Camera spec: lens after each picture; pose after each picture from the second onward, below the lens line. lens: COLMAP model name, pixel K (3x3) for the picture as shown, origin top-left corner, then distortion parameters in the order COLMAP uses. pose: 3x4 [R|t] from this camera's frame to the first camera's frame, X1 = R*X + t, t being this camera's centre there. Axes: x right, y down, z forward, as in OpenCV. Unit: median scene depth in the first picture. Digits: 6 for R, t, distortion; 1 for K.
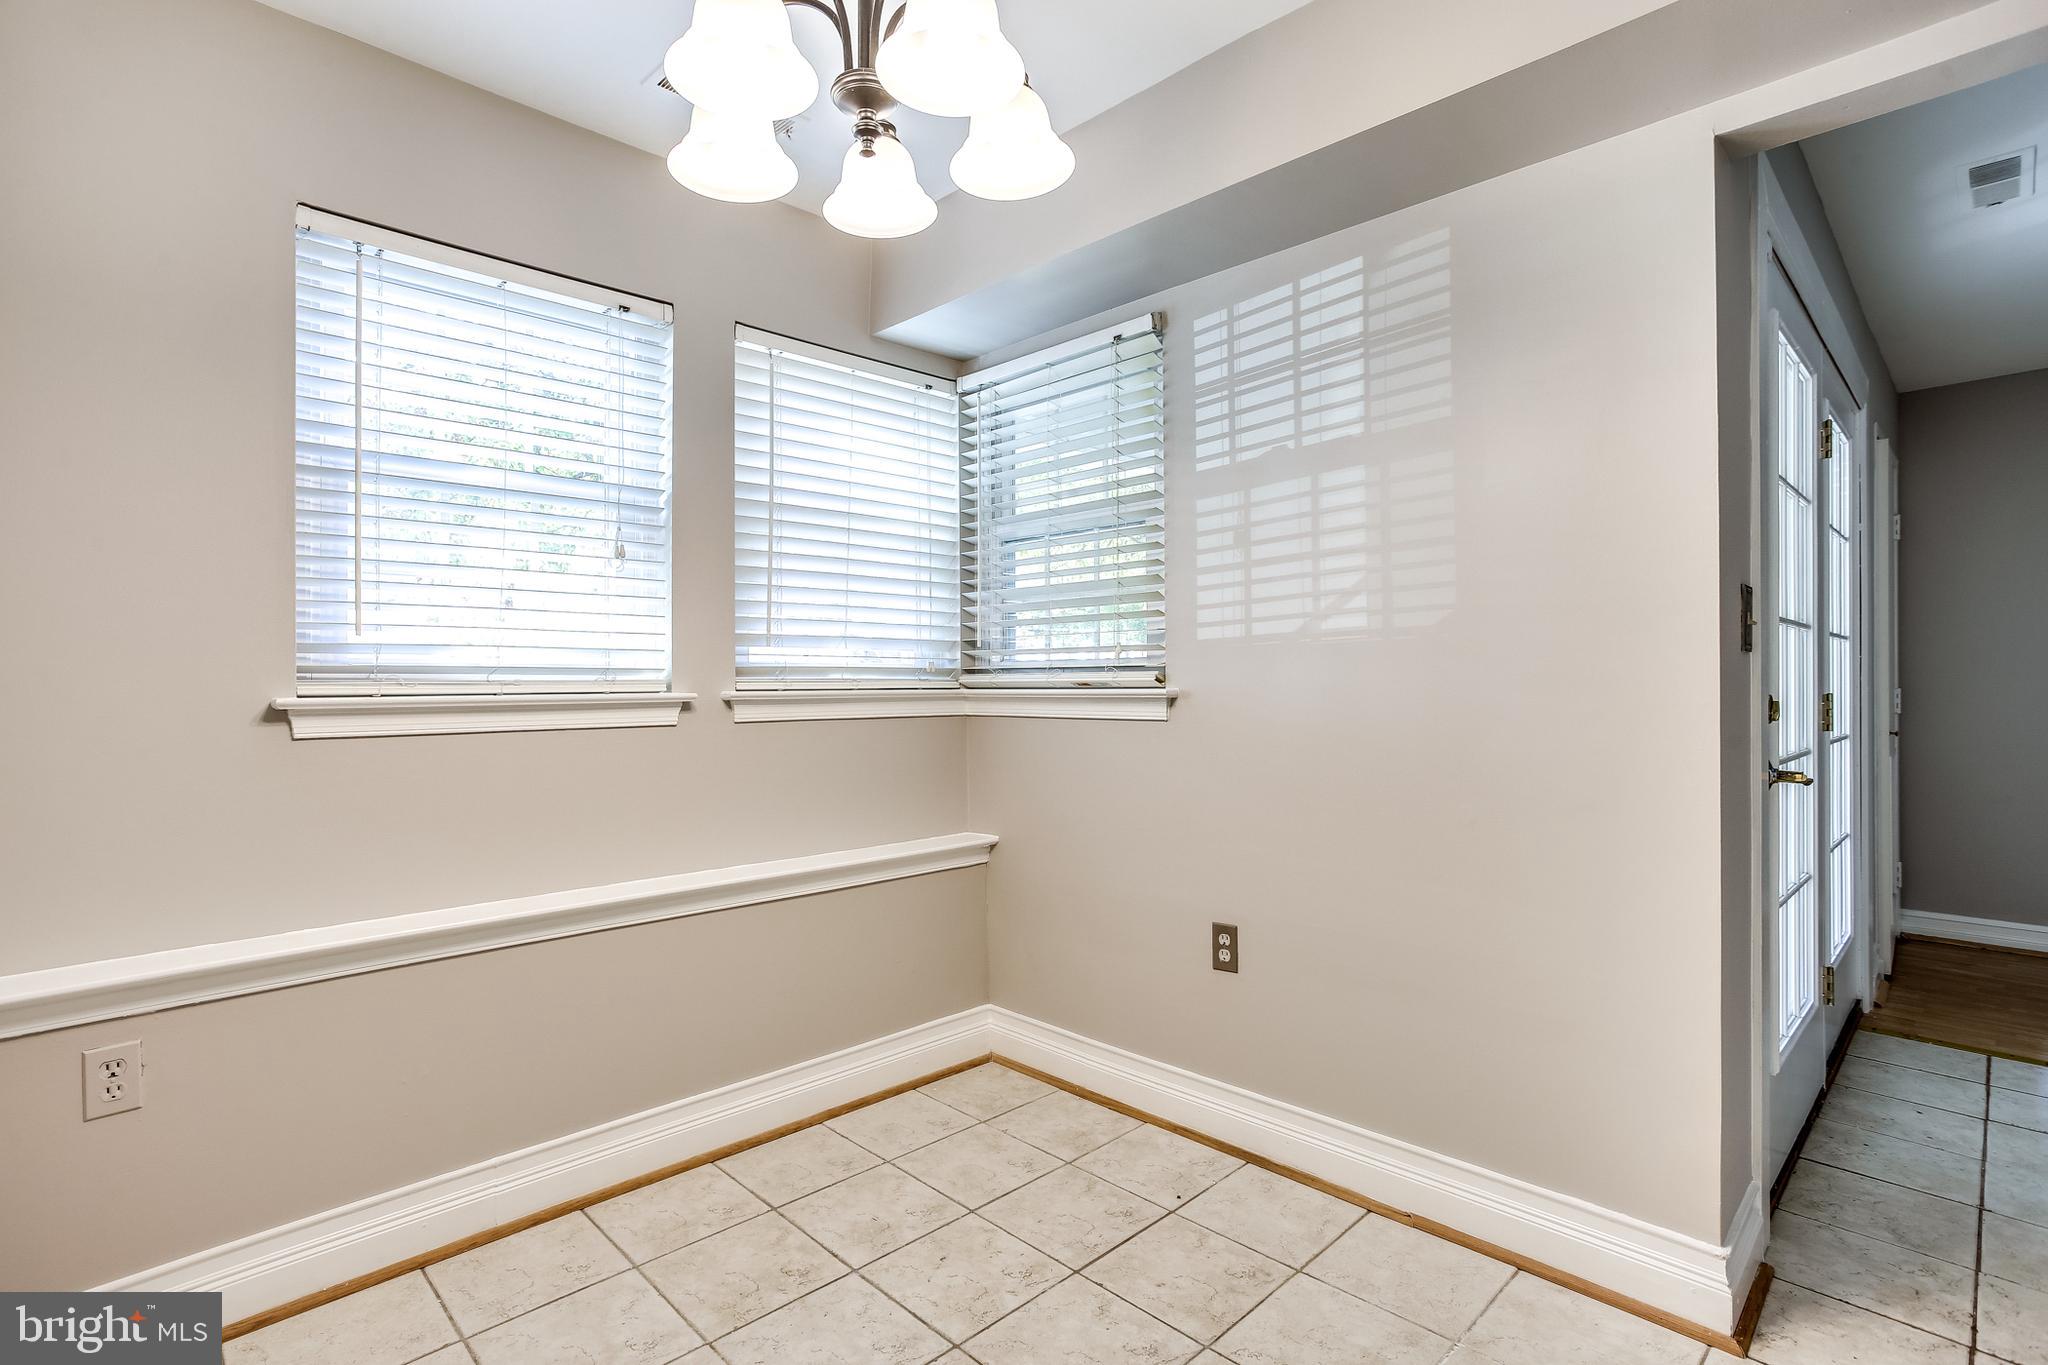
lens RADIAL K [[988.0, 0, 1031.7], [0, 988.0, 678.0], [0, 0, 1]] dist [-0.047450, 0.031390]
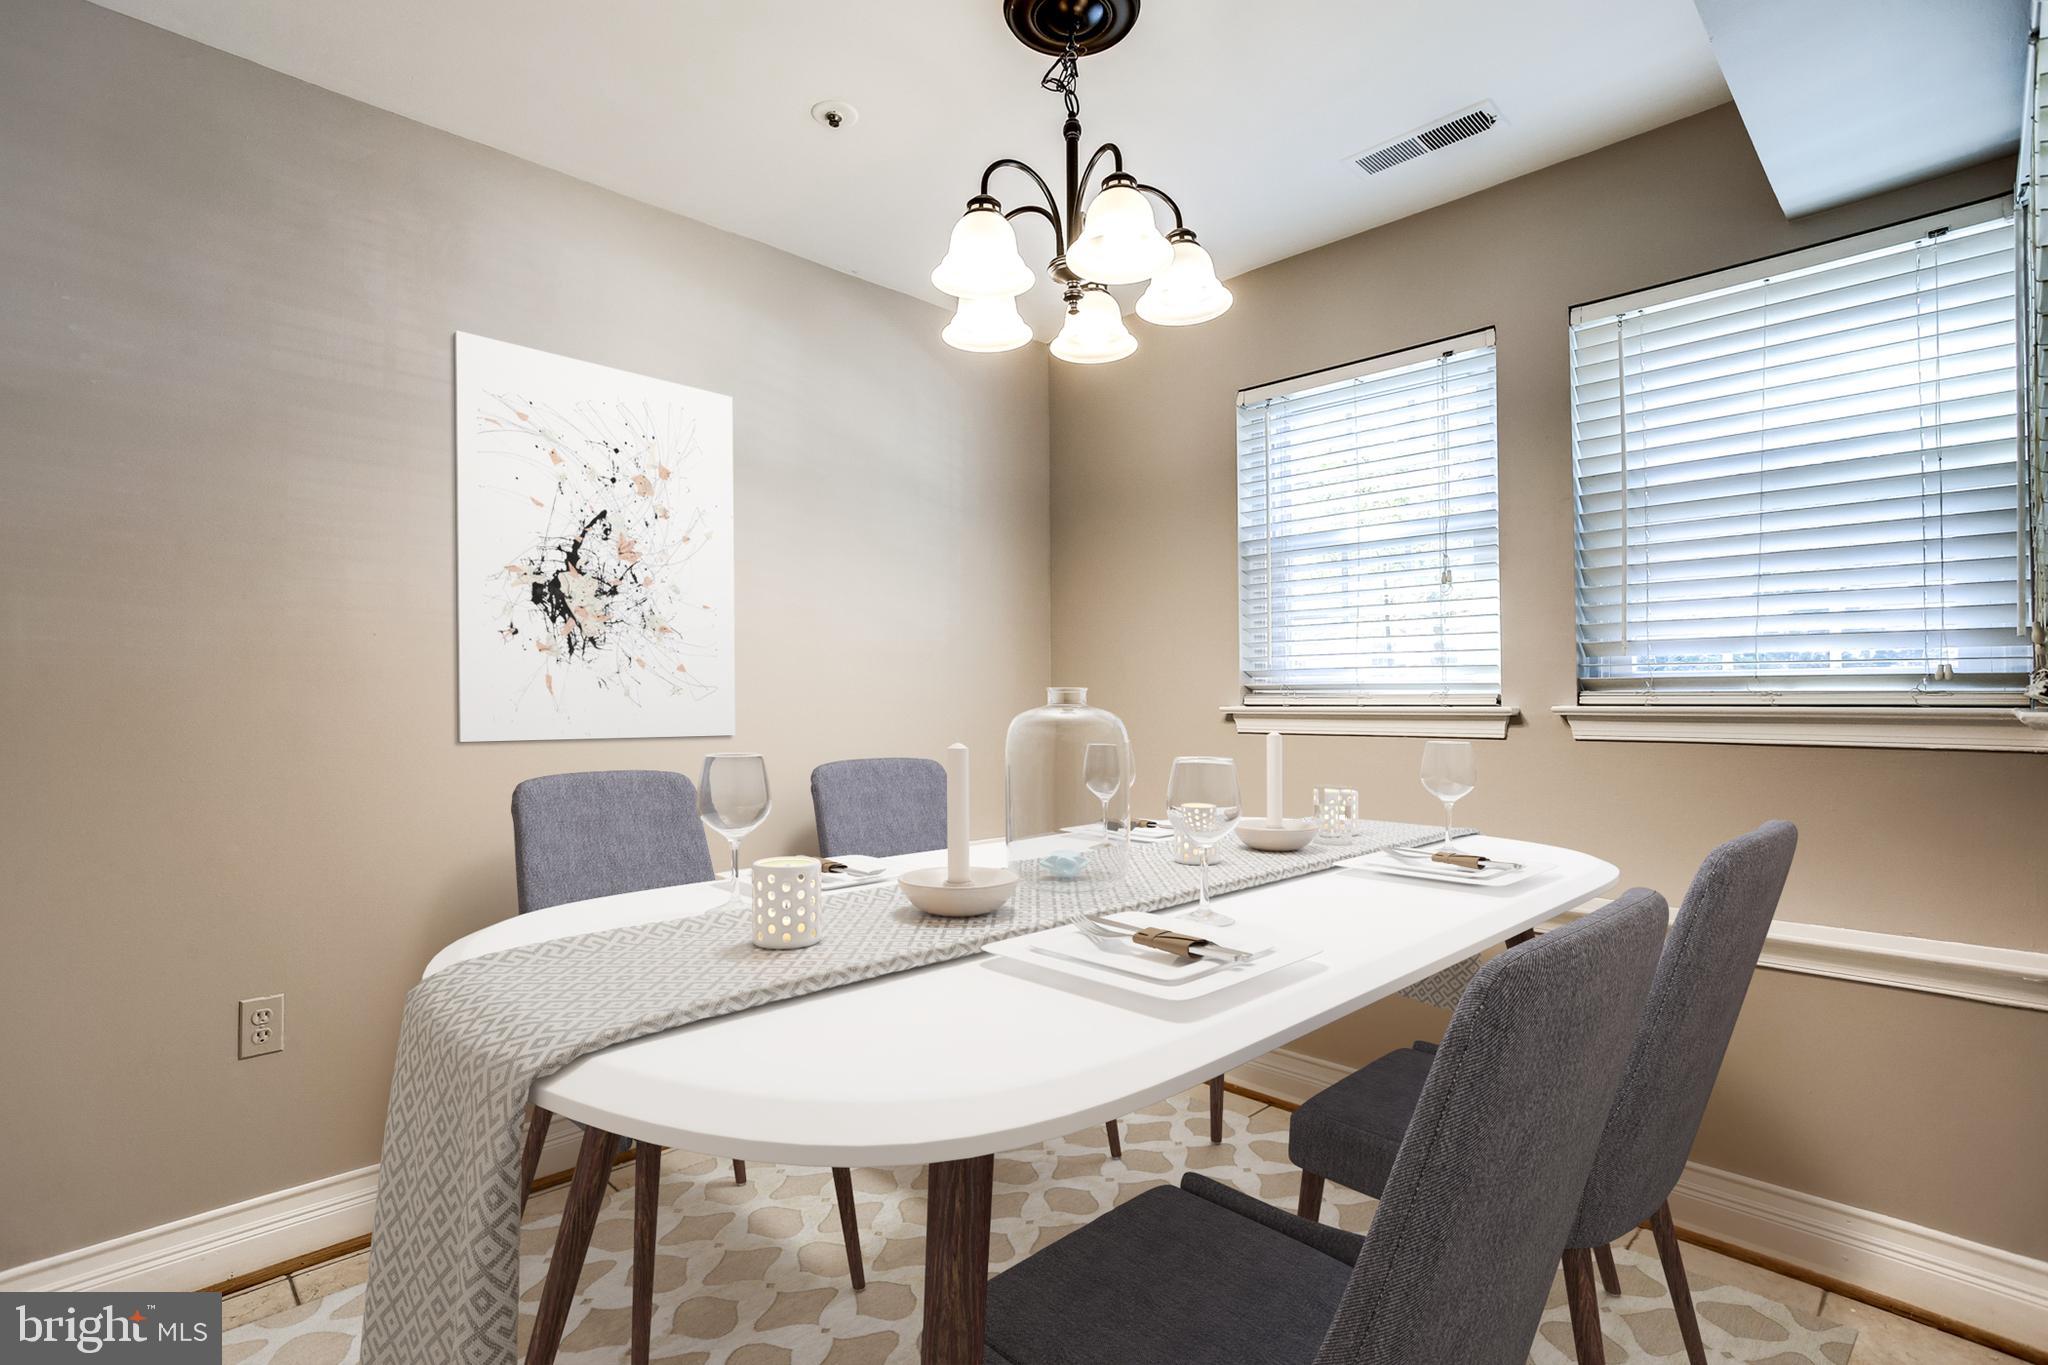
lens RADIAL K [[988.0, 0, 1031.7], [0, 988.0, 678.0], [0, 0, 1]] dist [-0.047450, 0.031390]
pose [[0.011789, -0.011573, -0.999864, 0.655766], [0.012590, 0.999855, -0.011424, -0.009124], [0.999851, -0.012454, 0.011933, 0.509103]]
